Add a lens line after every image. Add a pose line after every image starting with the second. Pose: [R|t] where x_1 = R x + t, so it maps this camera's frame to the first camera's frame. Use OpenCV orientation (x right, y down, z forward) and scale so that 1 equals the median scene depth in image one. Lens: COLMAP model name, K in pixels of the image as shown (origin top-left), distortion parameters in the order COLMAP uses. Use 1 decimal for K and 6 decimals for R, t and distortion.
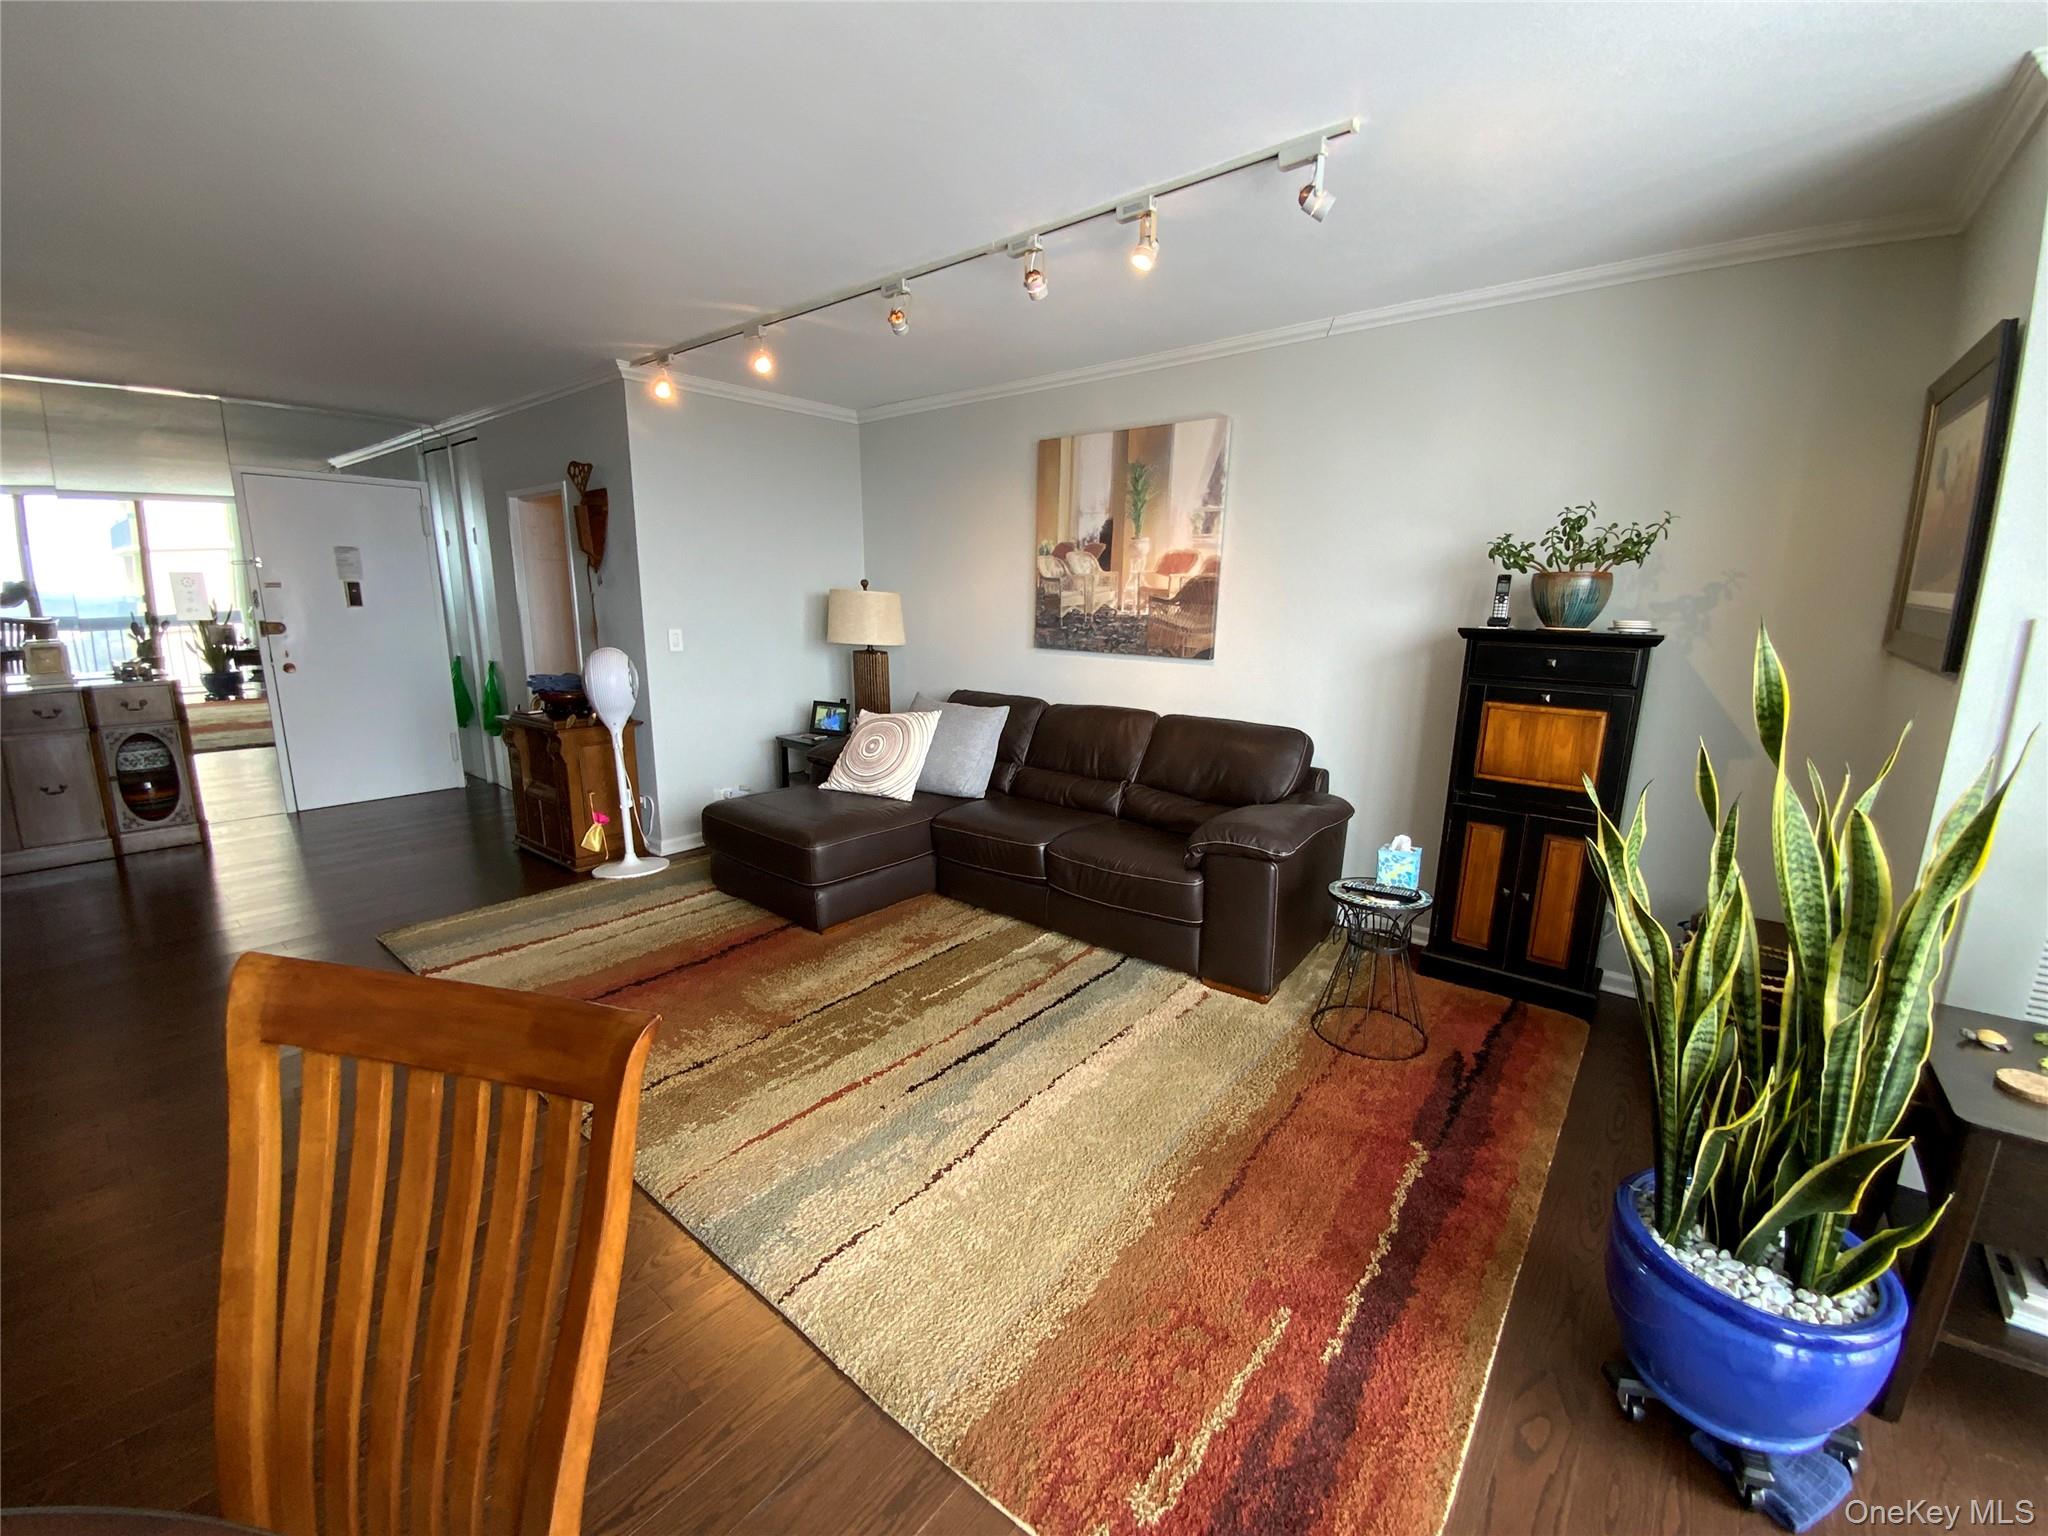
lens RADIAL K [[826.1, 0, 1026.0], [0, 826.1, 781.8], [0, 0, 1]] dist [0.025944, -0.023101]
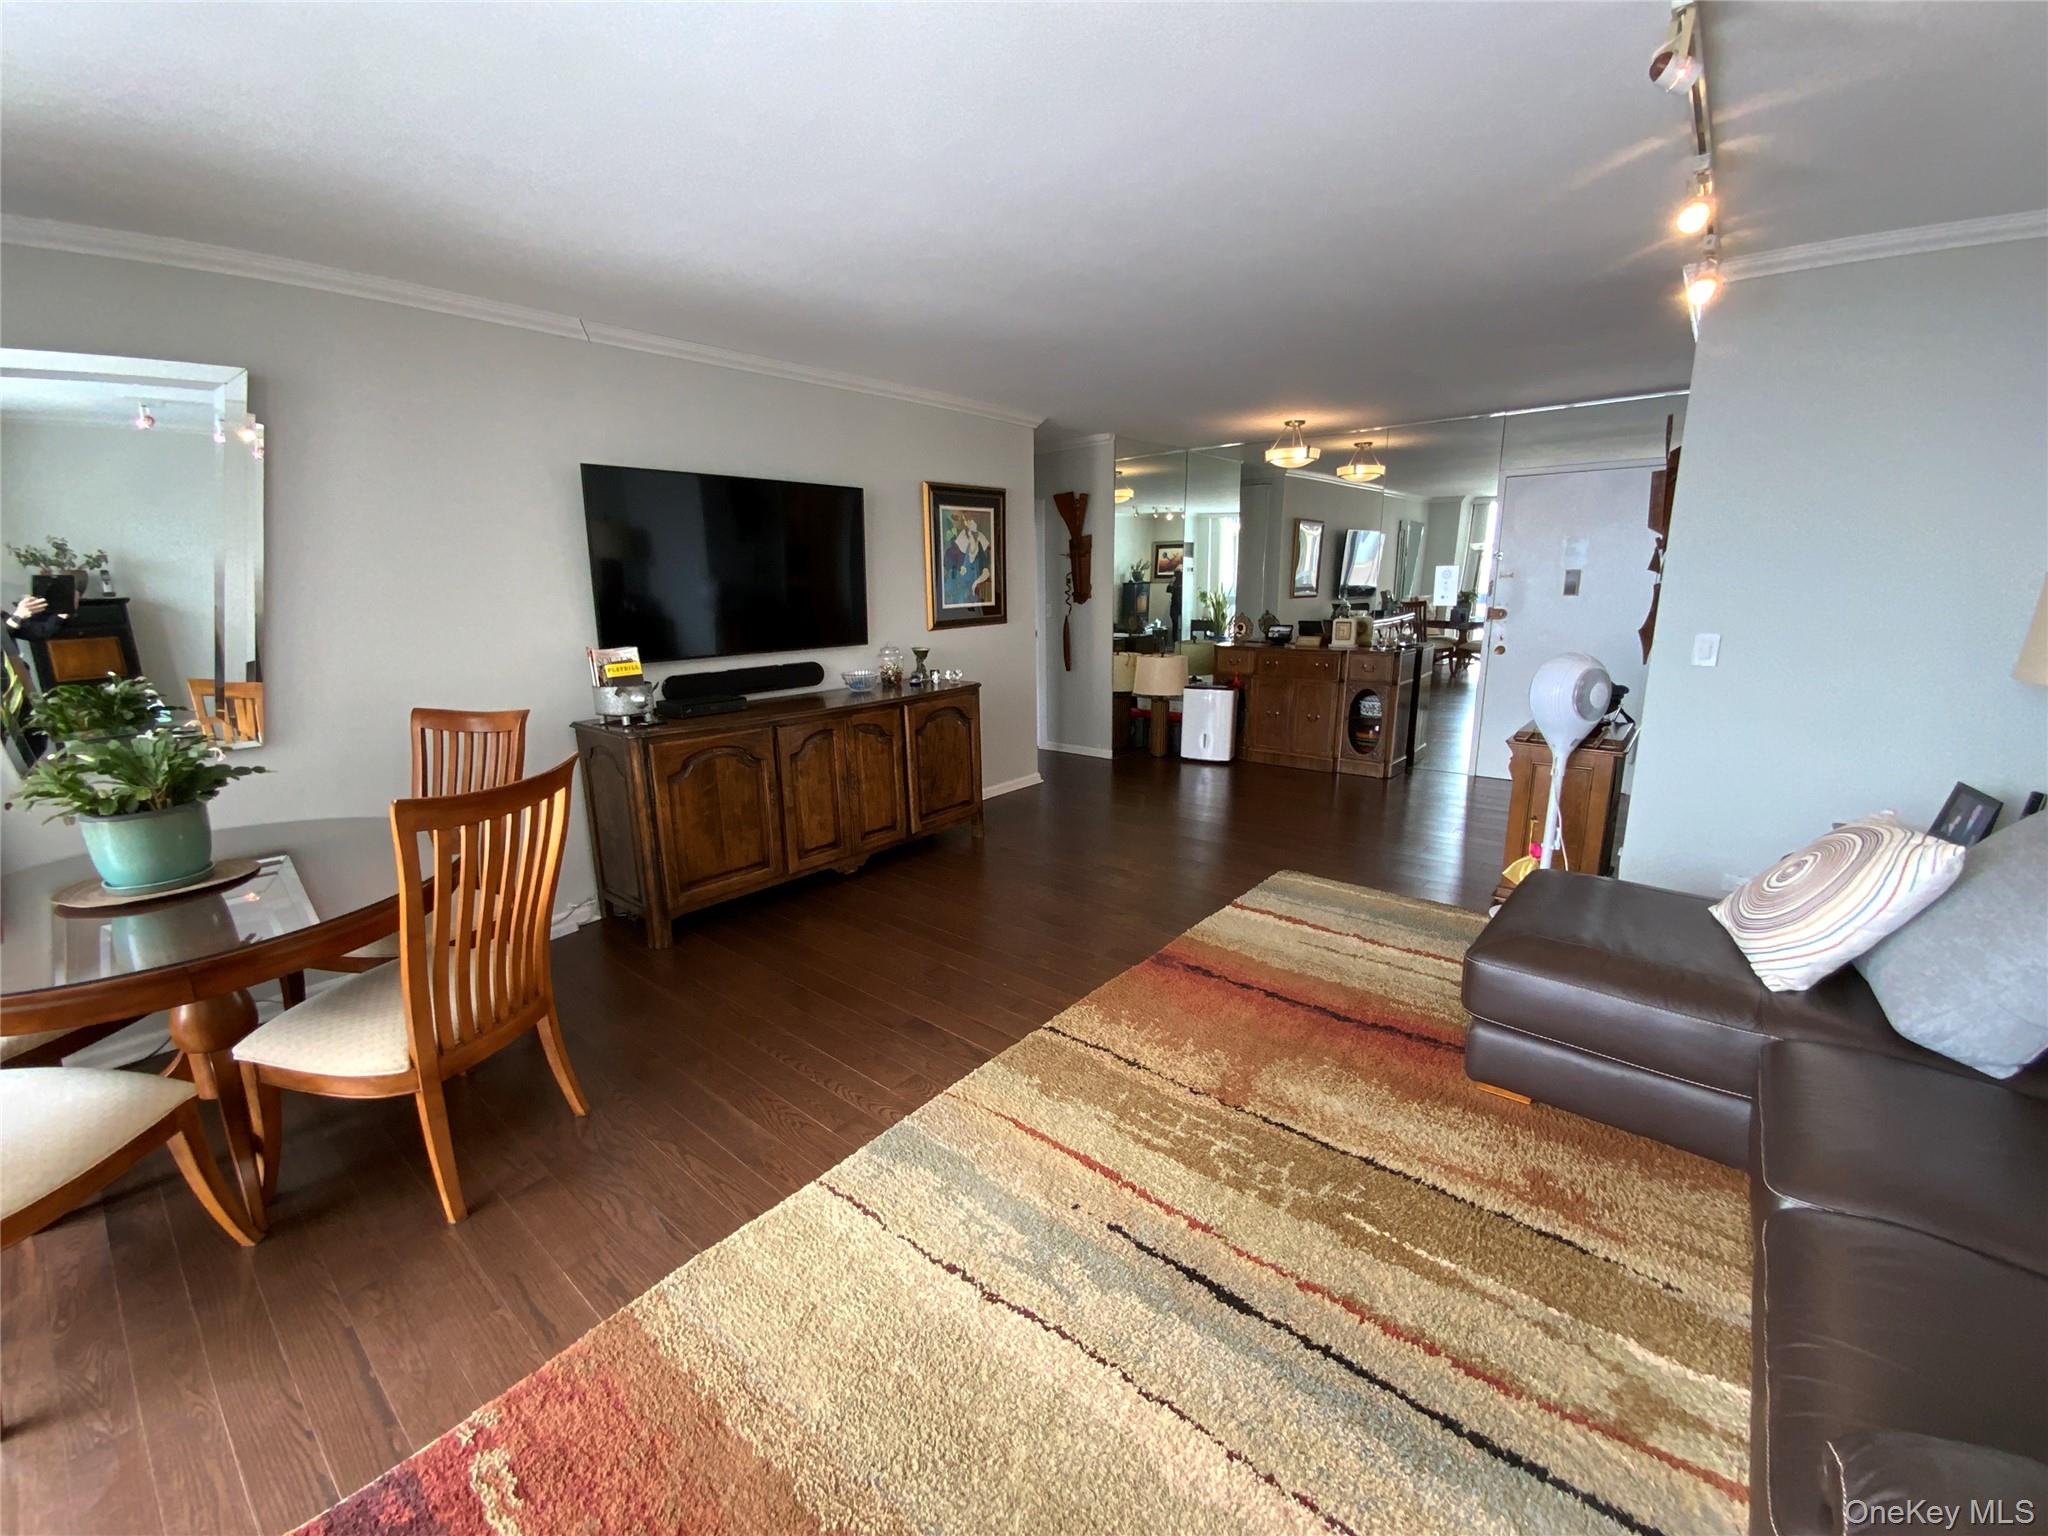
lens RADIAL K [[815.3, 0, 1023.9], [0, 815.3, 793.8], [0, 0, 1]] dist [0.022802, -0.015703]
pose [[-0.007609, 0.245554, -0.969353, 0.338200], [-0.202756, 0.948866, 0.241956, -0.128449], [0.979200, 0.198383, 0.042567, 0.512791]]
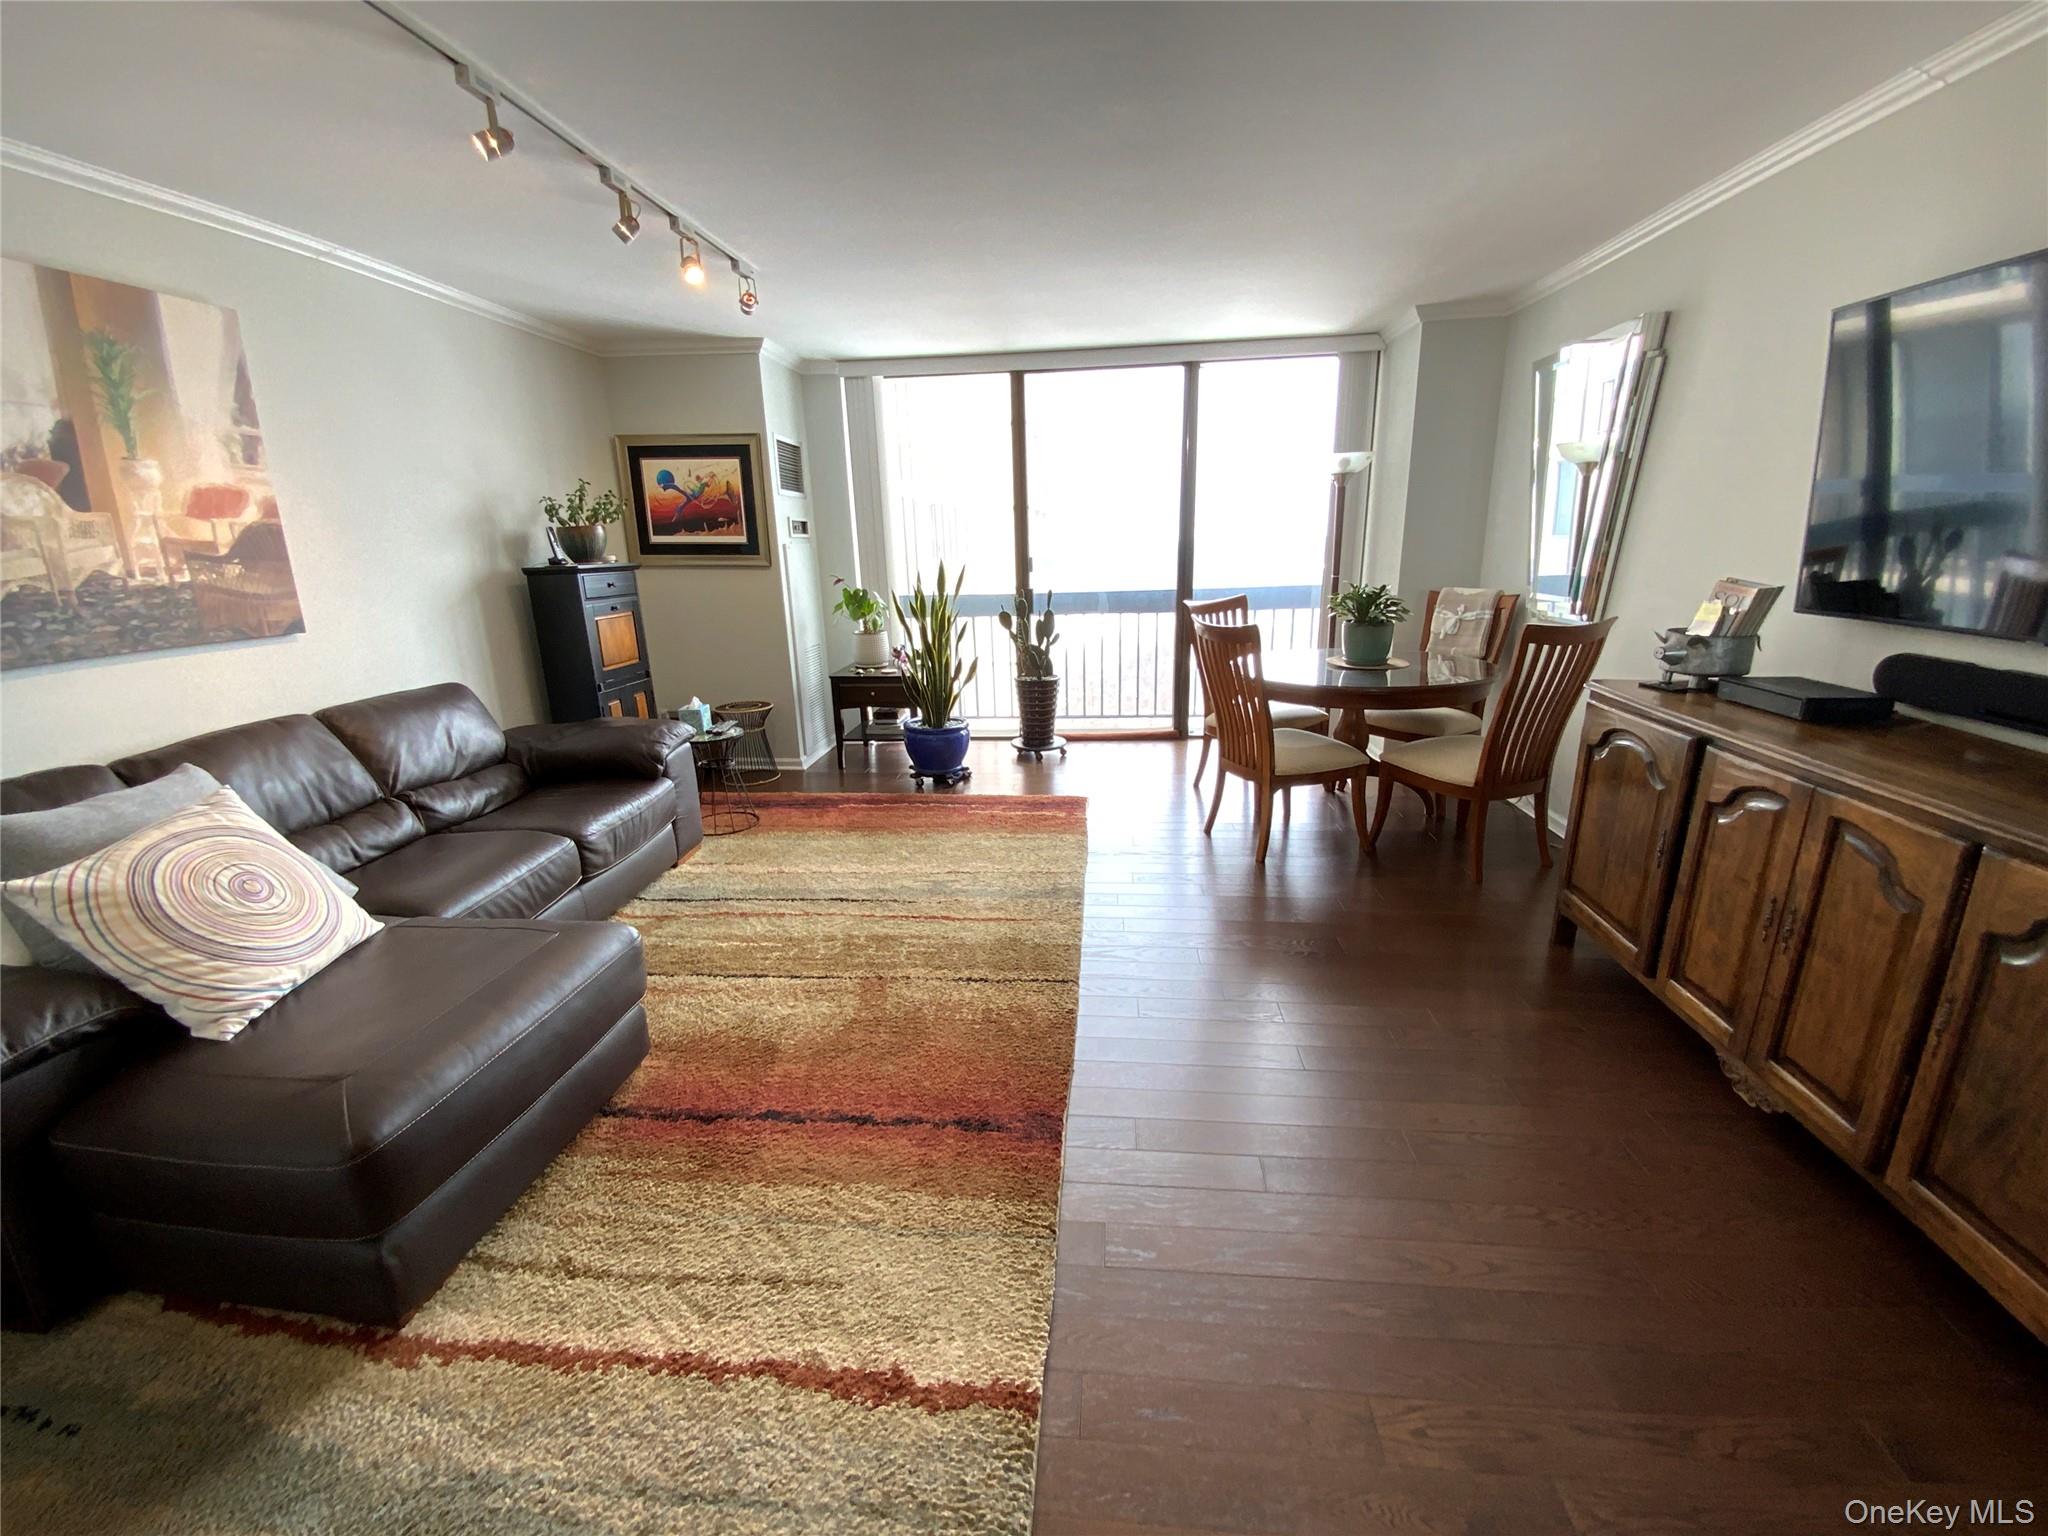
lens RADIAL K [[826.1, 0, 1026.0], [0, 826.1, 781.8], [0, 0, 1]] dist [0.025944, -0.023101]
pose [[-0.559828, -0.228903, 0.796364, -0.833112], [0.196525, 0.896984, 0.395978, -0.205166], [-0.804966, 0.378185, -0.457172, 0.901003]]
